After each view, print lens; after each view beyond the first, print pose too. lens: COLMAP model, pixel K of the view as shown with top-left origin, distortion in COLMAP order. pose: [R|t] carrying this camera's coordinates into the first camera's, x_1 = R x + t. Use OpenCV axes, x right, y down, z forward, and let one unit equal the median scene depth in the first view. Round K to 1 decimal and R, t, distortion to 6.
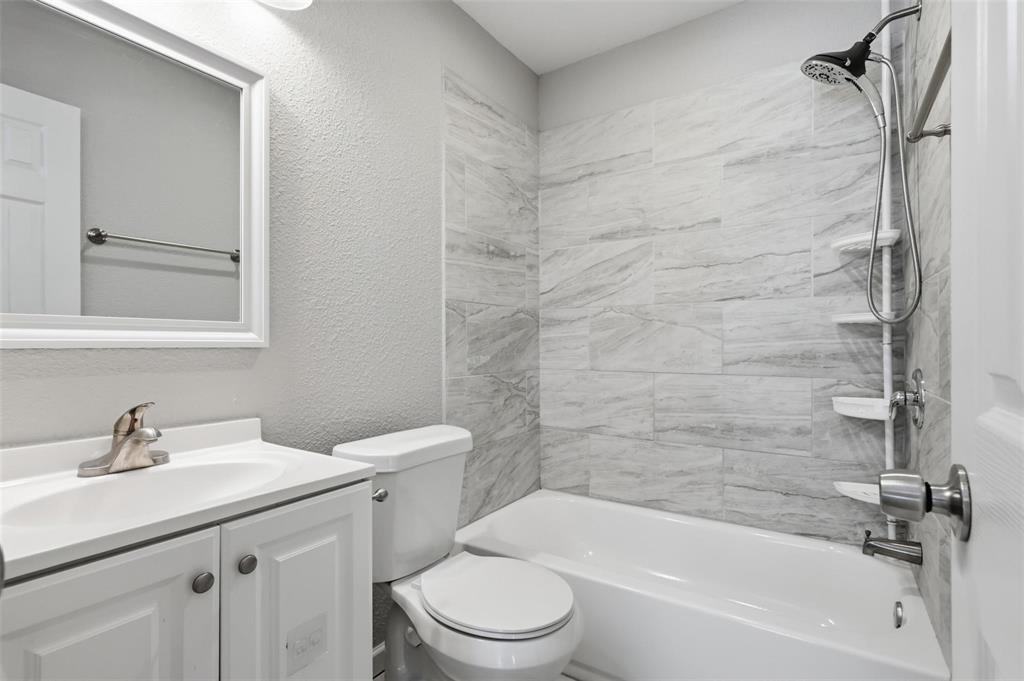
lens RADIAL K [[474.2, 0, 512.1], [0, 474.2, 340.3], [0, 0, 1]] dist [-0.005353, 0.000405]
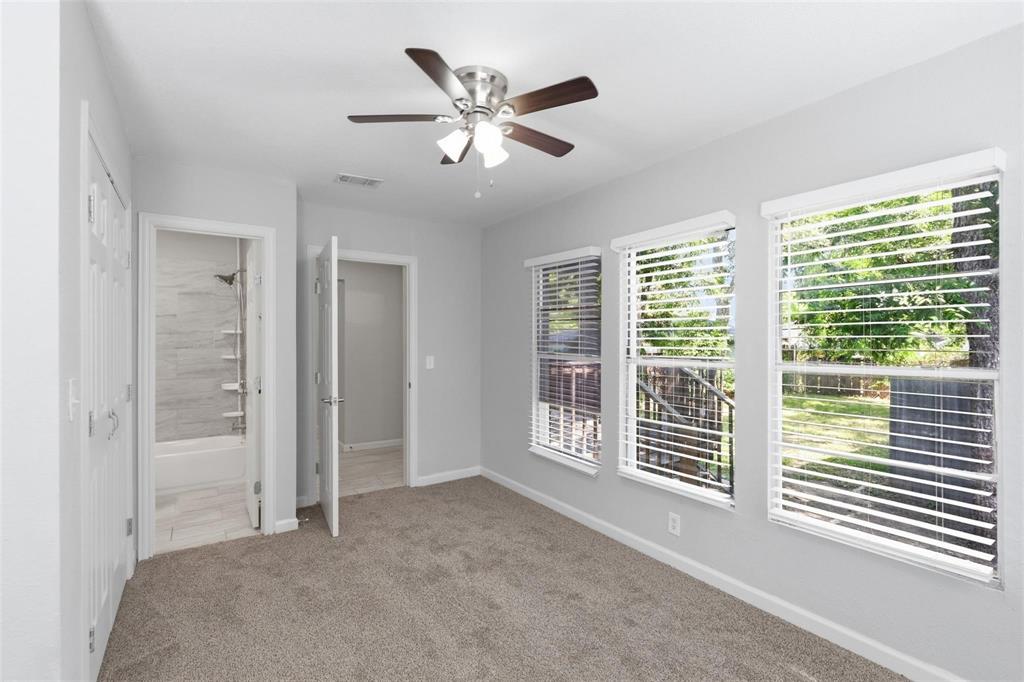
lens RADIAL K [[474.2, 0, 511.6], [0, 474.2, 342.9], [0, 0, 1]] dist [-0.005353, 0.000405]
pose [[0.370351, 0.004653, 0.928880, -1.290180], [0.000364, 0.999987, -0.005154, -0.109627], [-0.928892, 0.002247, 0.370345, -1.637611]]
